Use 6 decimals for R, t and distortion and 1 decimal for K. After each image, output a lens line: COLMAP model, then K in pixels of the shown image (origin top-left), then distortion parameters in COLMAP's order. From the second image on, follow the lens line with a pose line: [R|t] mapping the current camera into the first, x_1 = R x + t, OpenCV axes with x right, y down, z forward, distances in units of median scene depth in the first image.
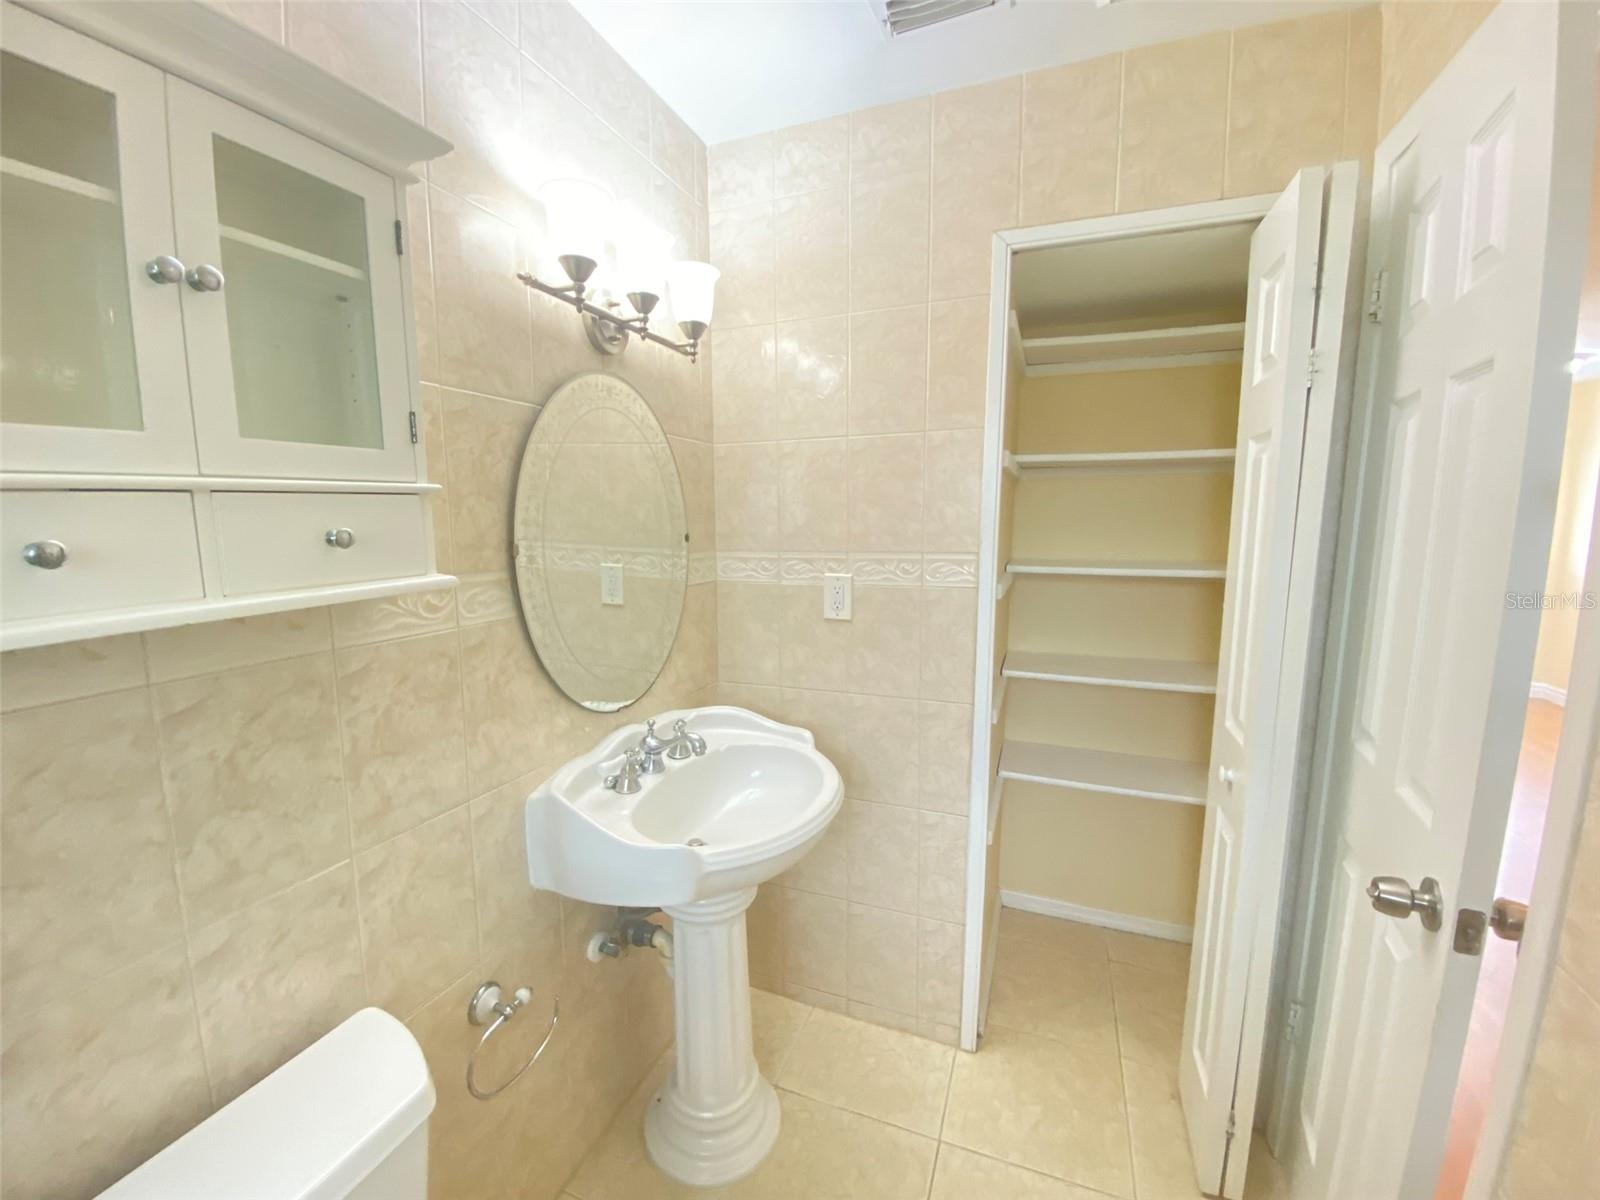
lens RADIAL K [[642.7, 0, 800.0], [0, 642.7, 600.0], [0, 0, 1]] dist [-0.008451, -0.010676]
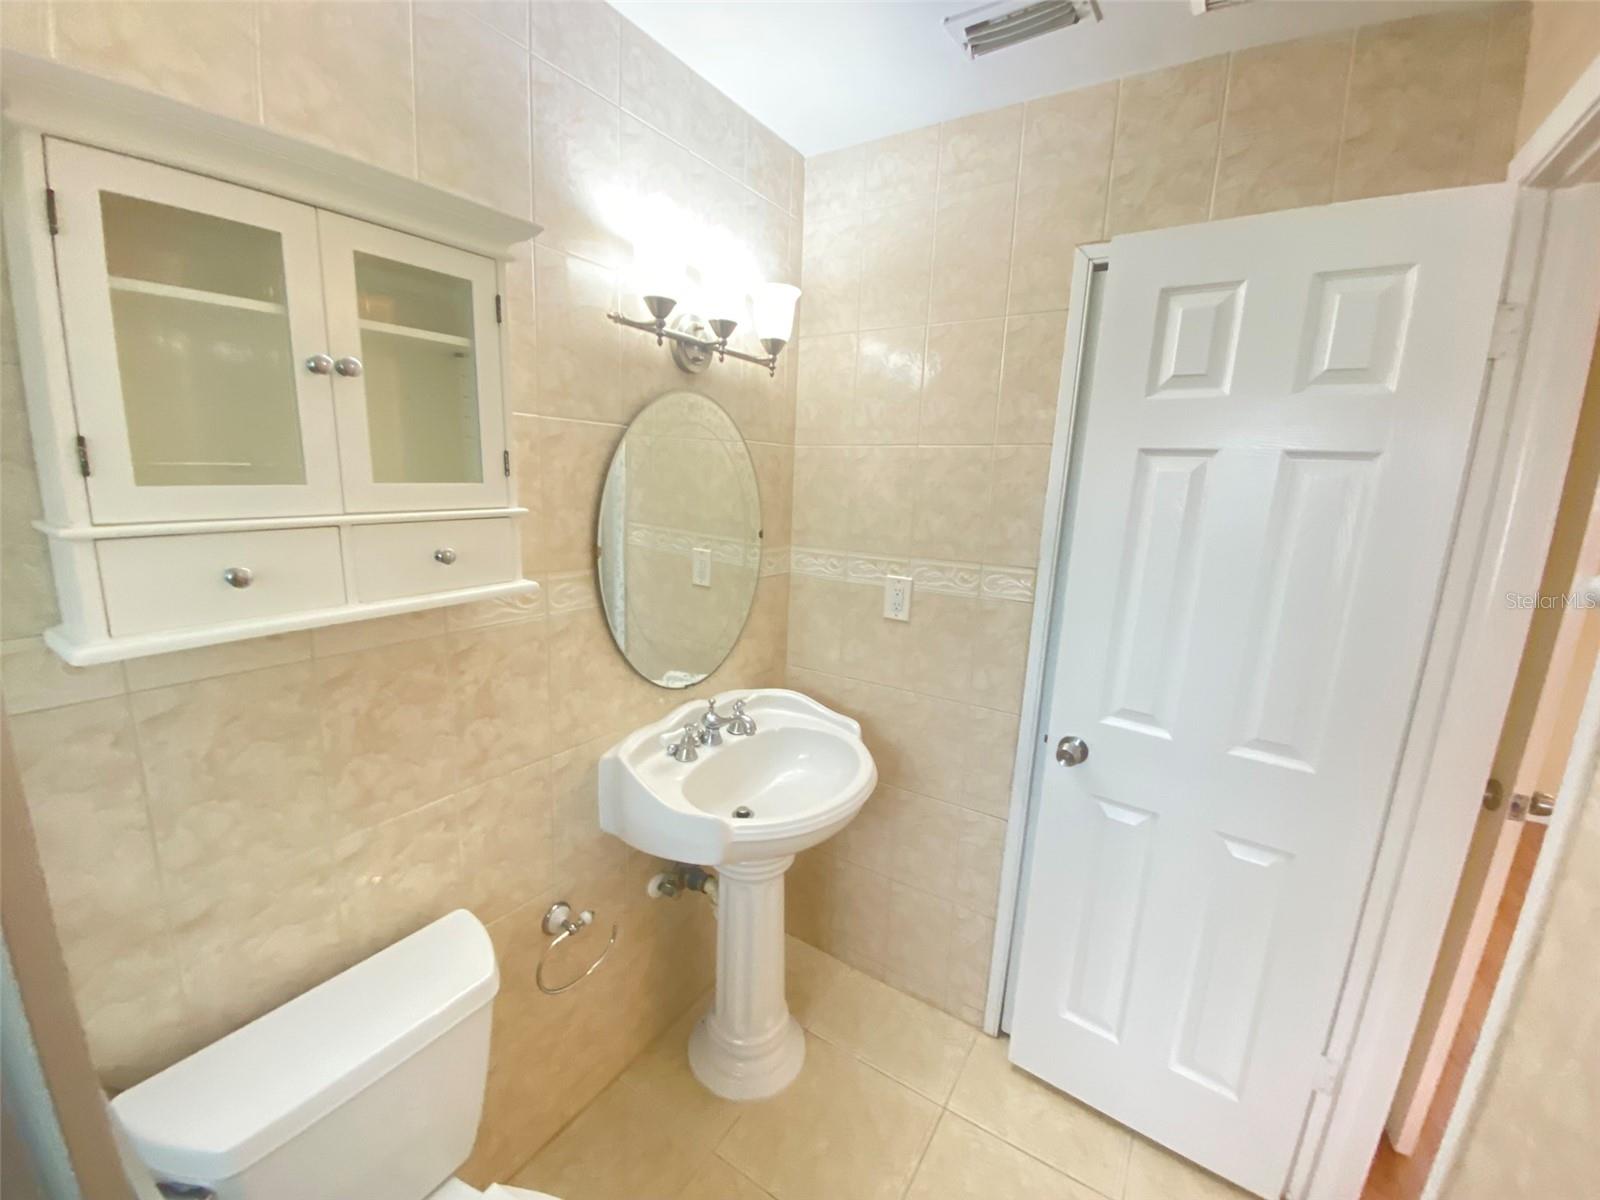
lens RADIAL K [[634.7, 0, 798.5], [0, 634.7, 596.2], [0, 0, 1]] dist [0.000430, -0.018766]
pose [[0.978465, 0.078552, -0.190882, 0.134387], [-0.067610, 0.995709, 0.063183, -0.086754], [0.195026, -0.048917, 0.979577, -0.069893]]
